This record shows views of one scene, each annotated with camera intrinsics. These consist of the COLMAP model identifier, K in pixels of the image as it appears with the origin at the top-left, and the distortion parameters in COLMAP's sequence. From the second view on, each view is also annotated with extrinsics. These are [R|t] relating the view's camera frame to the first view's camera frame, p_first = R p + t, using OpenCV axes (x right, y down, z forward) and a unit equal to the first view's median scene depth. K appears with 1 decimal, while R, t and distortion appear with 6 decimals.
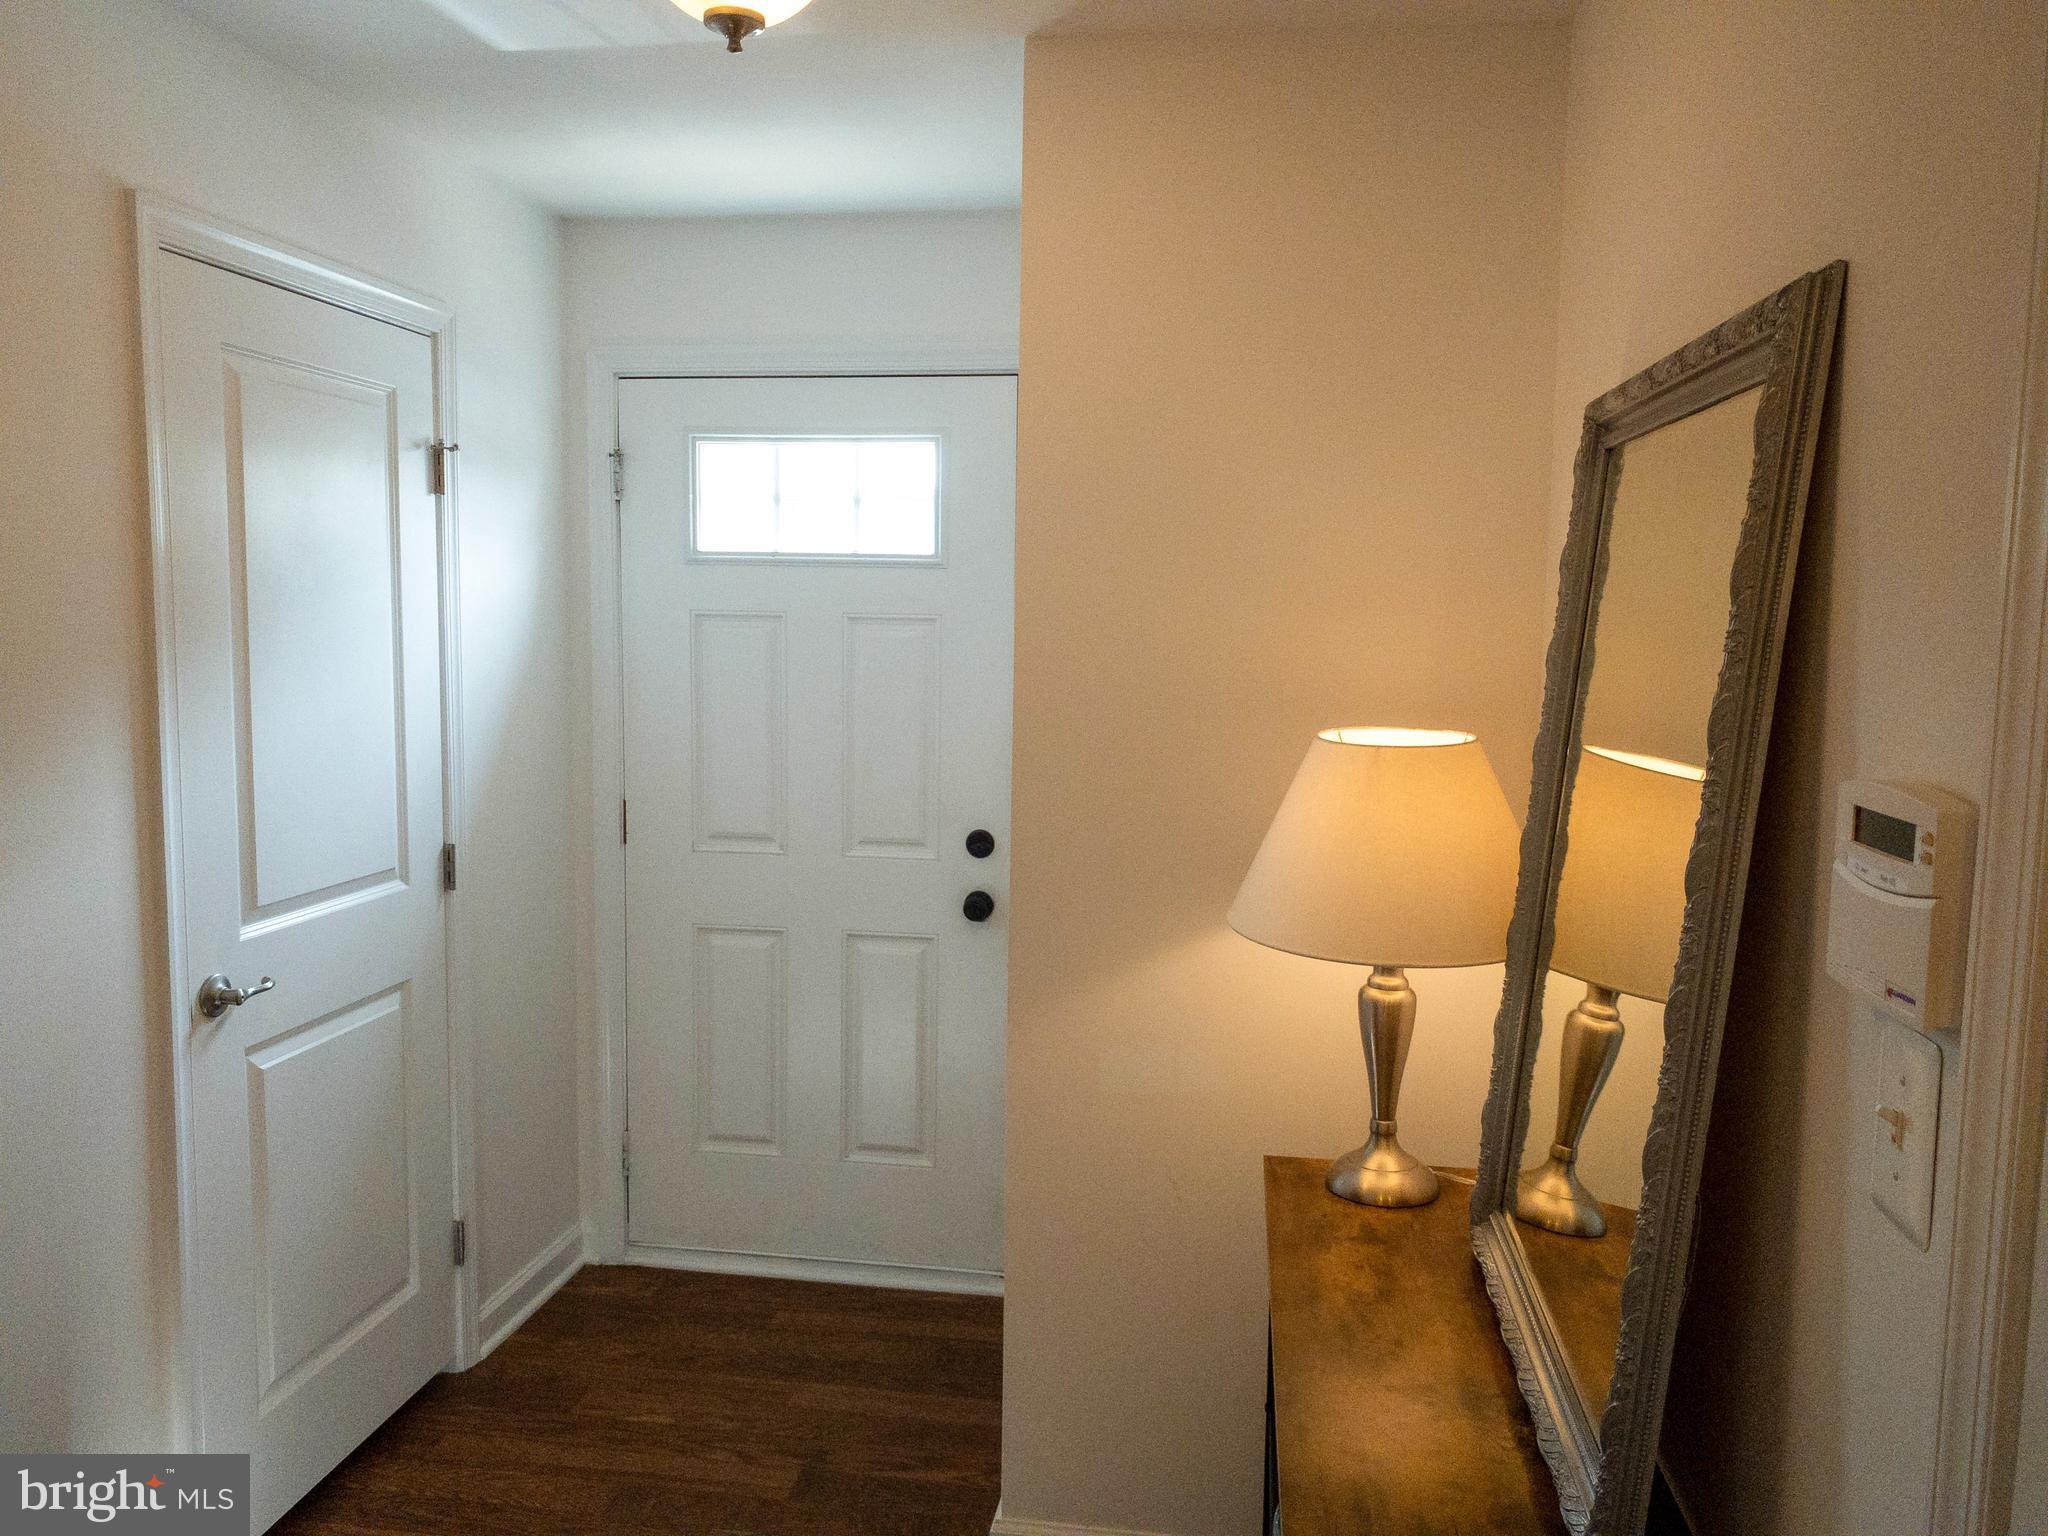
lens RADIAL K [[1558.8, 0, 1019.8], [0, 1558.8, 764.7], [0, 0, 1]] dist [0.053389, -0.081752]
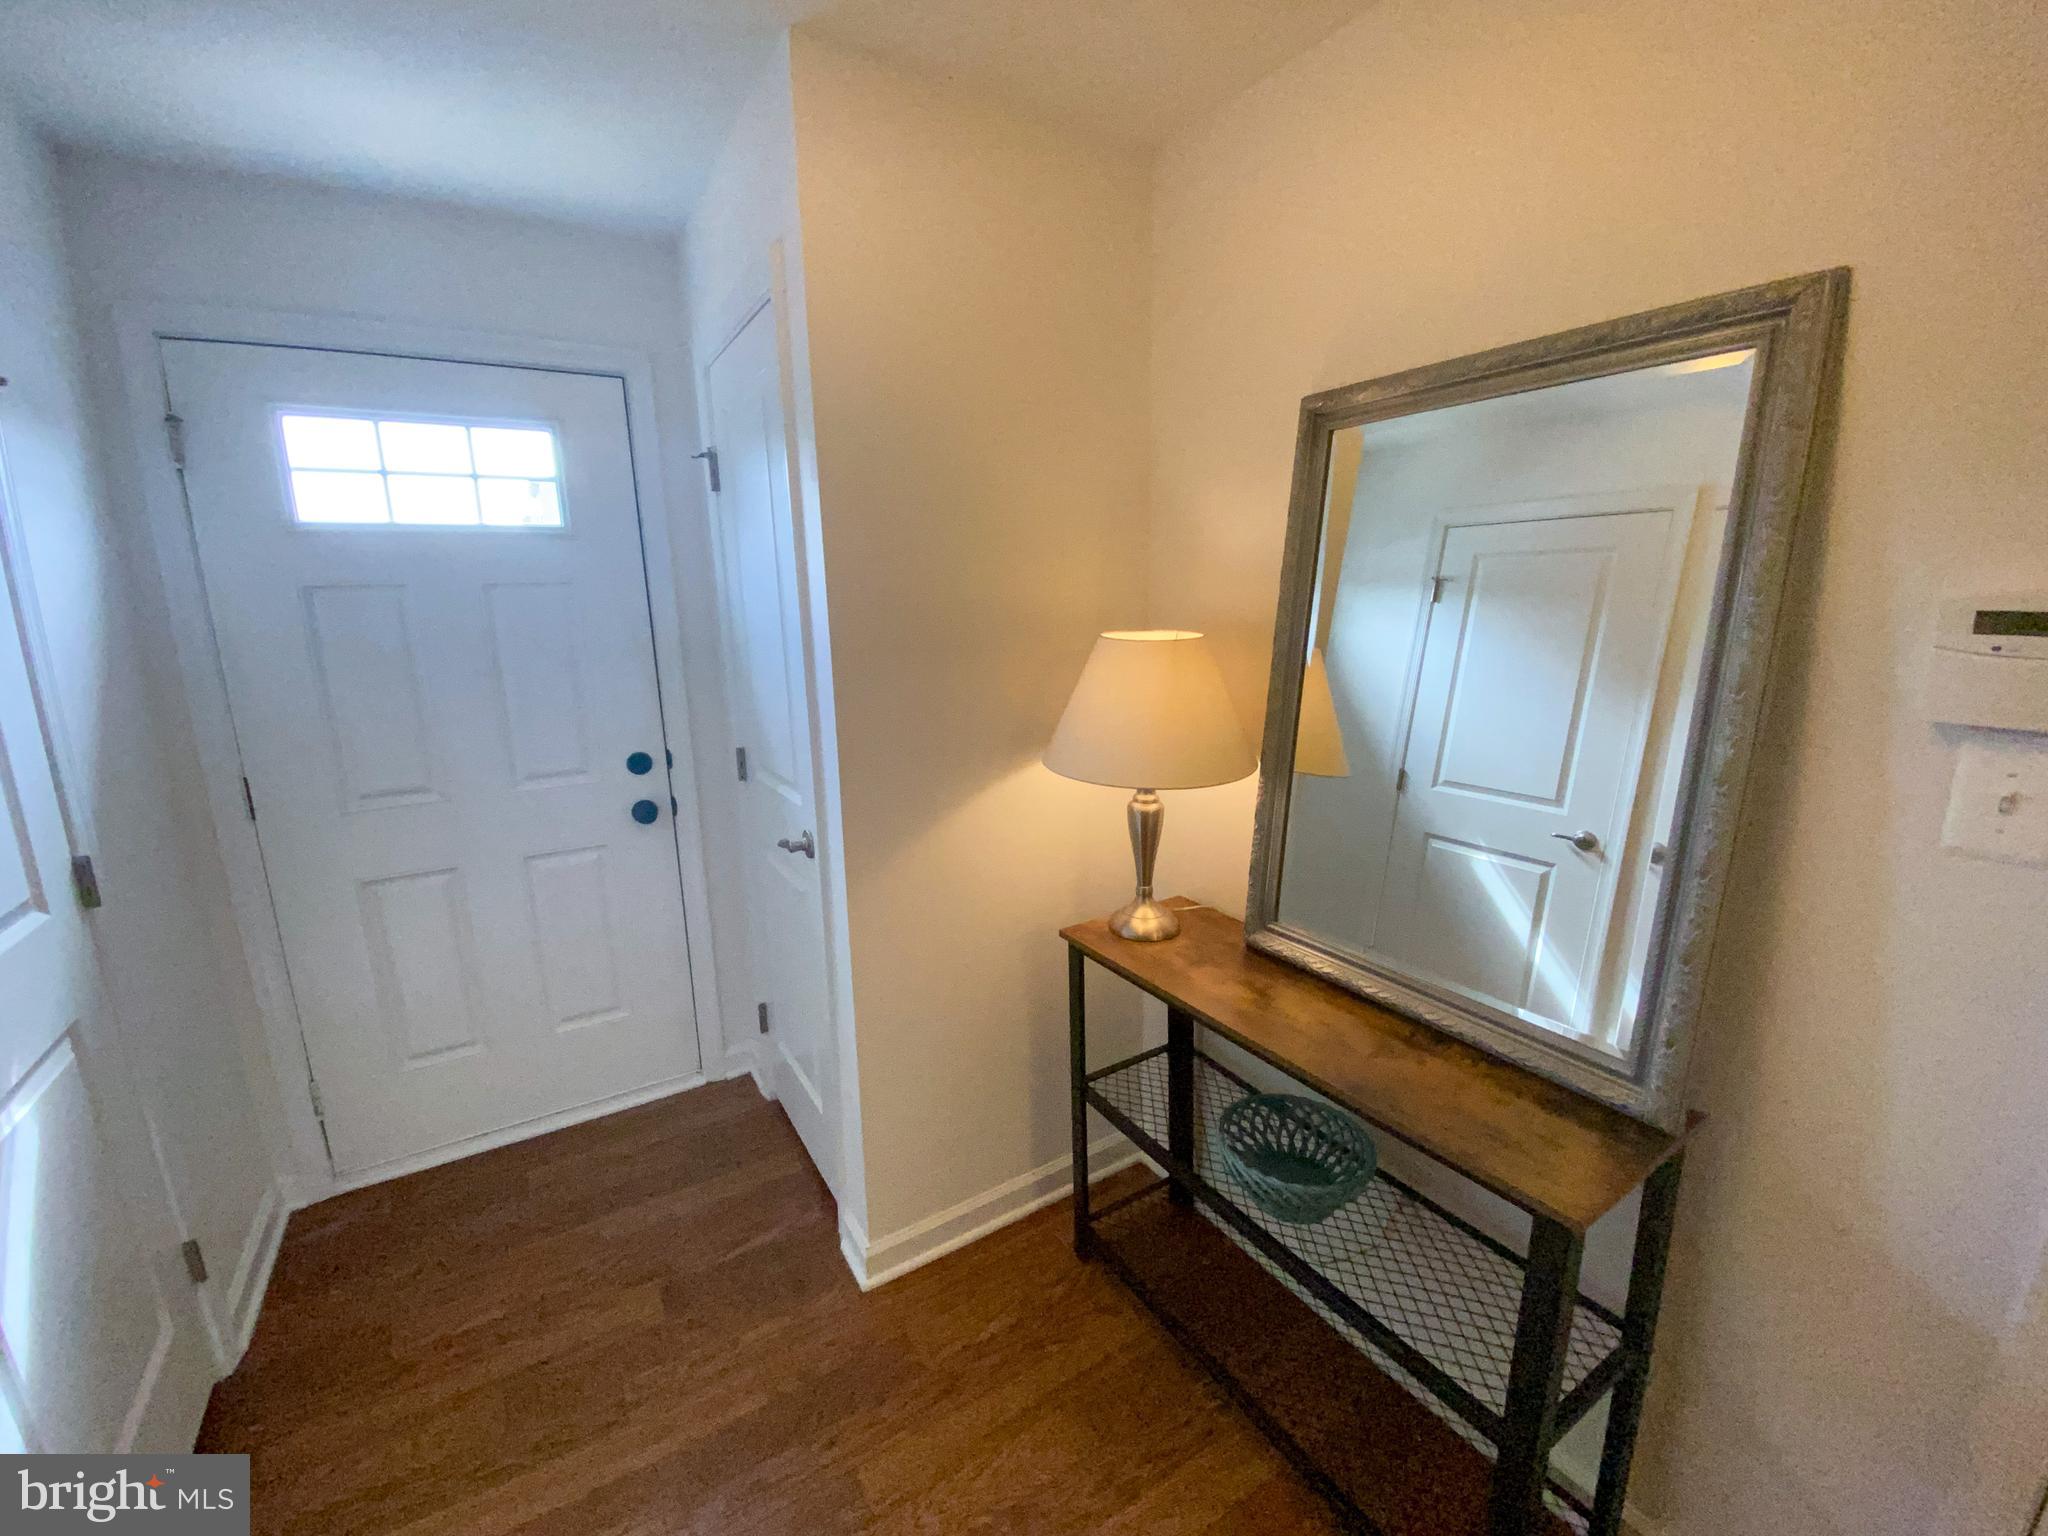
lens RADIAL K [[826.5, 0, 1024.0], [0, 826.5, 768.0], [0, 0, 1]] dist [0.009124, -0.013353]
pose [[0.756293, -0.163609, 0.633445, -0.253887], [0.098830, 0.985685, 0.136590, -0.007740], [-0.646725, -0.040699, 0.761636, 0.331219]]
